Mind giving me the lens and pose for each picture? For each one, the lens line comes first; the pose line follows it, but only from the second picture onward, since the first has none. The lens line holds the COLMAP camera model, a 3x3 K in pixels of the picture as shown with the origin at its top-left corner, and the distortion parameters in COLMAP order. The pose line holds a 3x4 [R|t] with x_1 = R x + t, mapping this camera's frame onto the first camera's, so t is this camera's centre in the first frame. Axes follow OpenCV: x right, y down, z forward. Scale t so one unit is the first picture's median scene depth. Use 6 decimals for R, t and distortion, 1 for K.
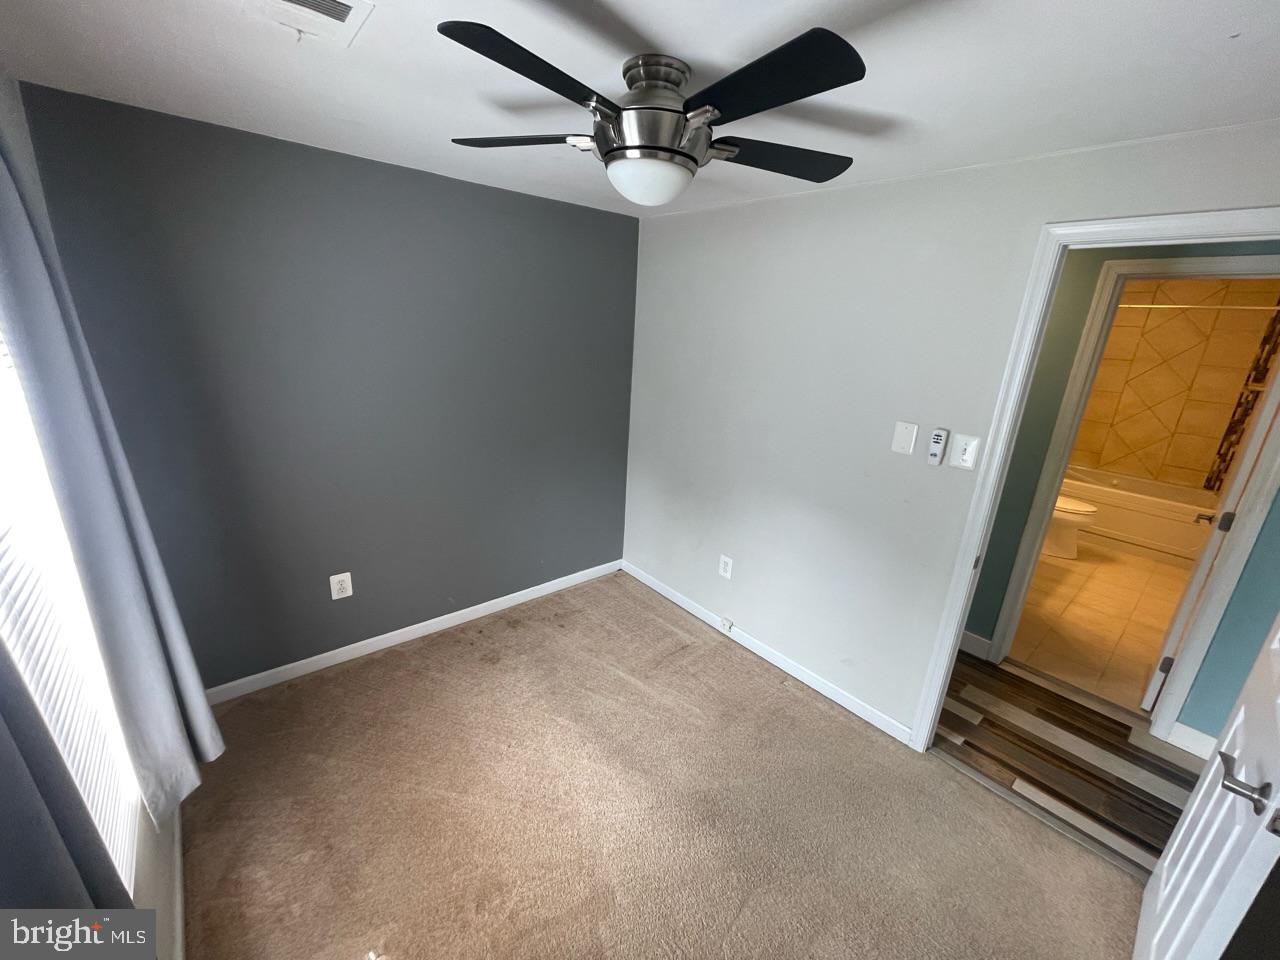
lens RADIAL K [[516.1, 0, 638.1], [0, 516.1, 478.4], [0, 0, 1]] dist [0.000547, 0.000034]
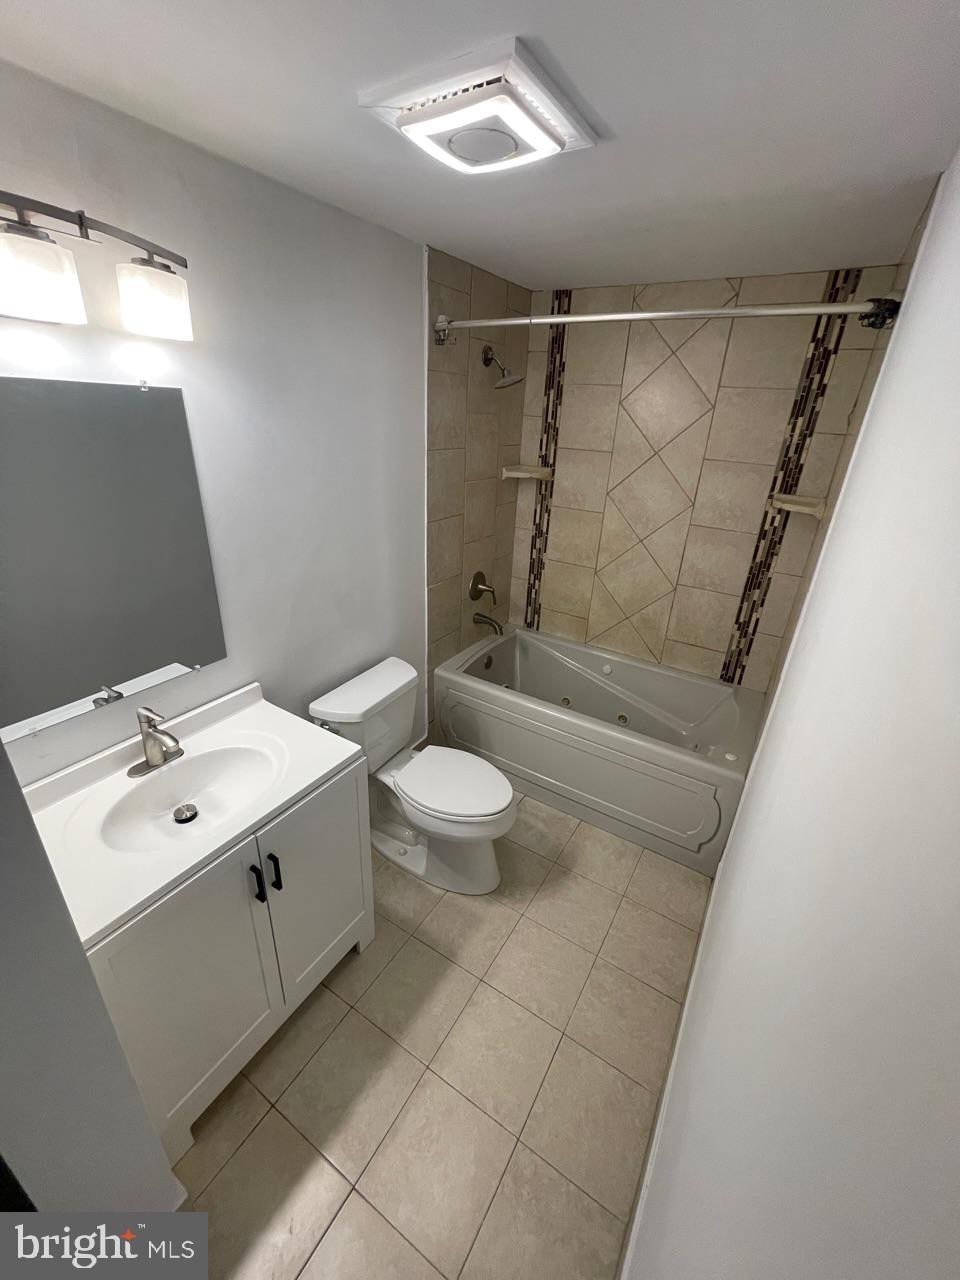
lens RADIAL K [[516.1, 0, 480.0], [0, 516.1, 640.0], [0, 0, 1]] dist [0.000547, 0.000034]
pose [[0.951012, -0.132118, 0.279500, 0.719439], [0.094335, 0.984981, 0.144615, -0.140261], [-0.294408, -0.111164, 0.949193, 0.564038]]
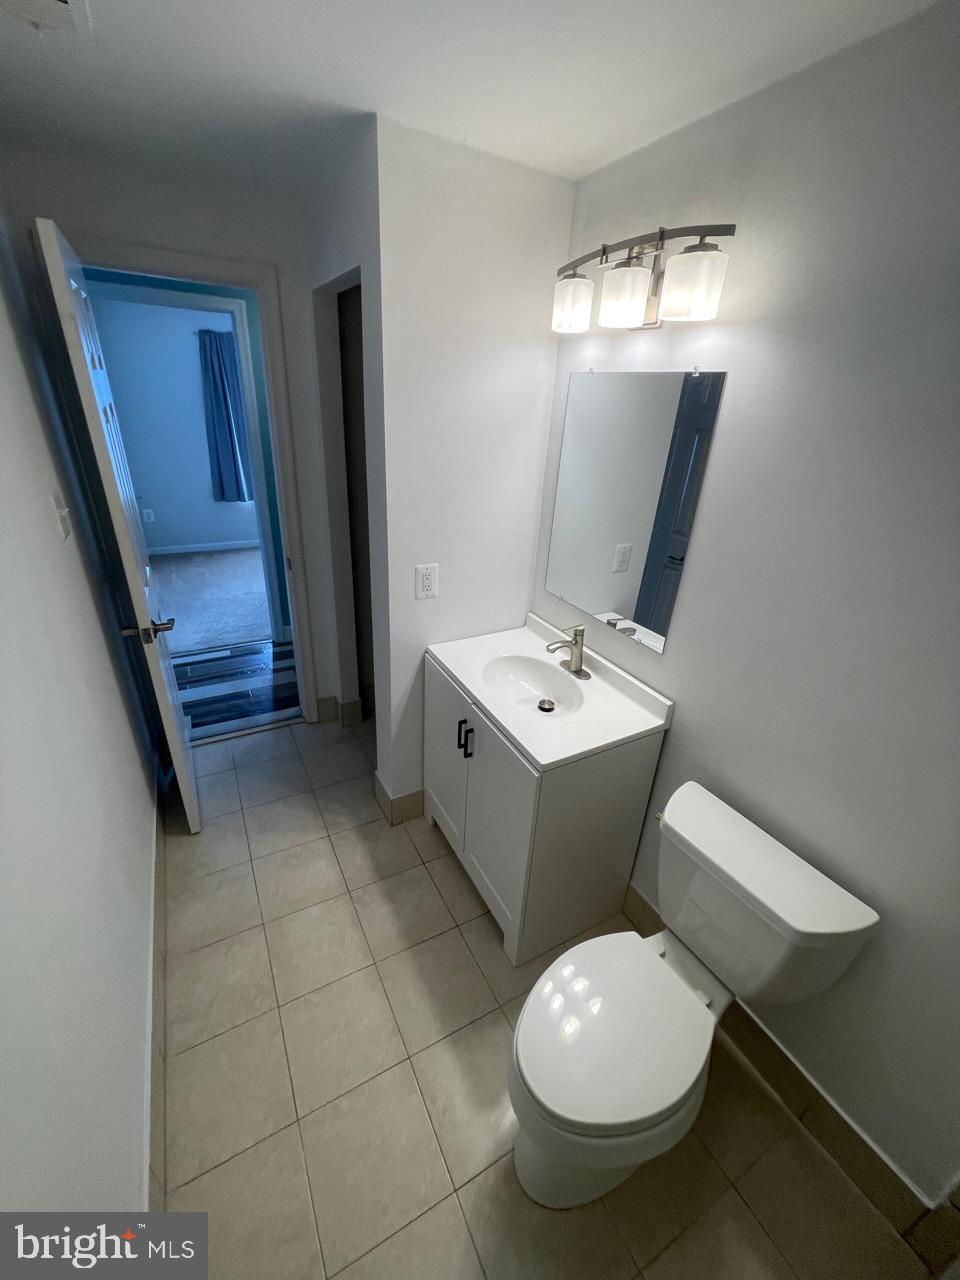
lens RADIAL K [[516.1, 0, 480.0], [0, 516.1, 640.0], [0, 0, 1]] dist [0.000547, 0.000034]
pose [[-0.198986, 0.363684, -0.910021, 0.990240], [-0.349677, 0.841119, 0.412608, -0.202115], [0.915495, 0.400316, -0.040199, 0.857972]]
